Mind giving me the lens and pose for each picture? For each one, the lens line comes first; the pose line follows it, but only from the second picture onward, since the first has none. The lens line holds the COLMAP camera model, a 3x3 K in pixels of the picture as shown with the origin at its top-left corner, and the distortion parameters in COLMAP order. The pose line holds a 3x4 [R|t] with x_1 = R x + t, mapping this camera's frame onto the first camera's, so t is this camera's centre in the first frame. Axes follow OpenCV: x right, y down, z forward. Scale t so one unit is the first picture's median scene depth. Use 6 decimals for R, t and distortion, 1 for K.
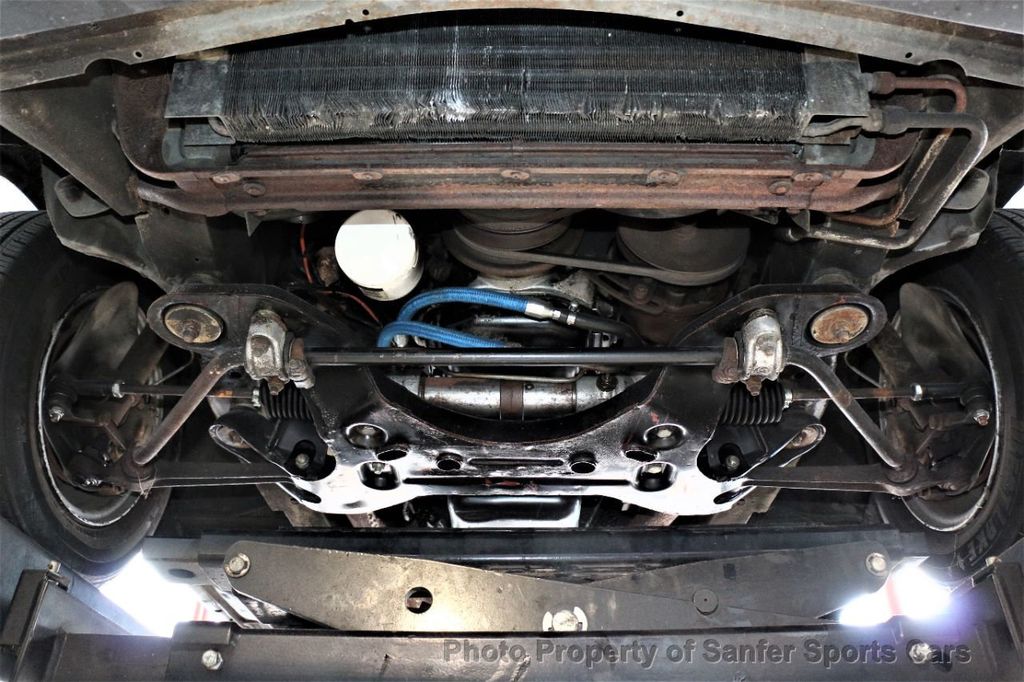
lens RADIAL K [[856.0, 0, 512.0], [0, 856.0, 341.0], [0, 0, 1]] dist [-0.180501, 0.155126]
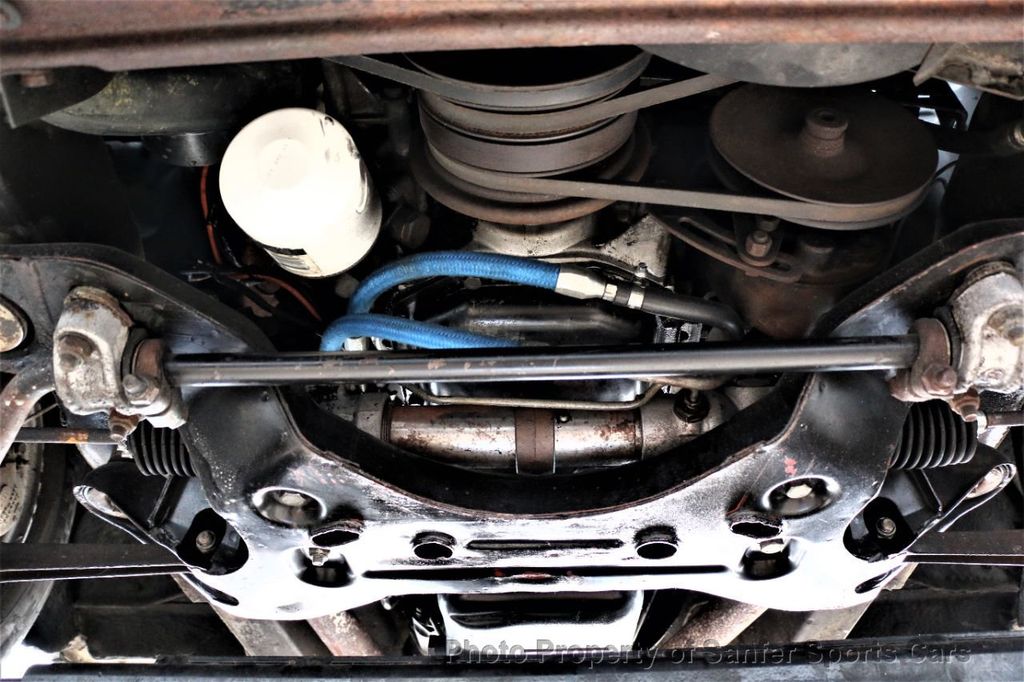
lens RADIAL K [[835.0, 0, 513.6], [0, 835.0, 327.8], [0, 0, 1]] dist [-0.178898, 0.142967]
pose [[0.999660, -0.024024, -0.010178, -0.007898], [0.023420, 0.998166, -0.055818, 0.022715], [0.011500, 0.055560, 0.998389, 0.422718]]
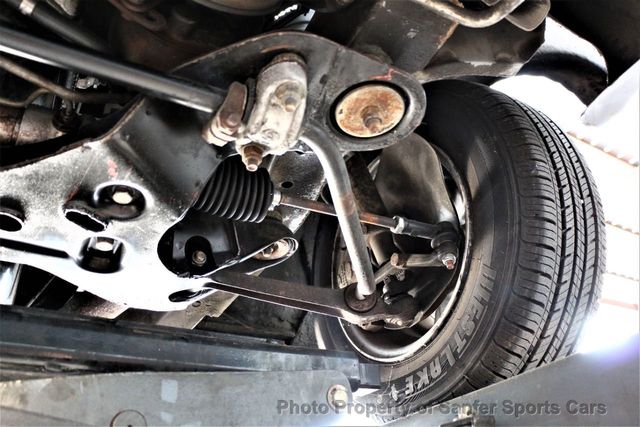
lens RADIAL K [[521.9, 0, 321.0], [0, 521.9, 205.3], [0, 0, 1]] dist [-0.178898, 0.142967]
pose [[0.864058, 0.225926, 0.449846, 0.126108], [-0.227427, 0.972430, -0.051545, 0.096008], [-0.449089, -0.057769, 0.891617, 0.502142]]
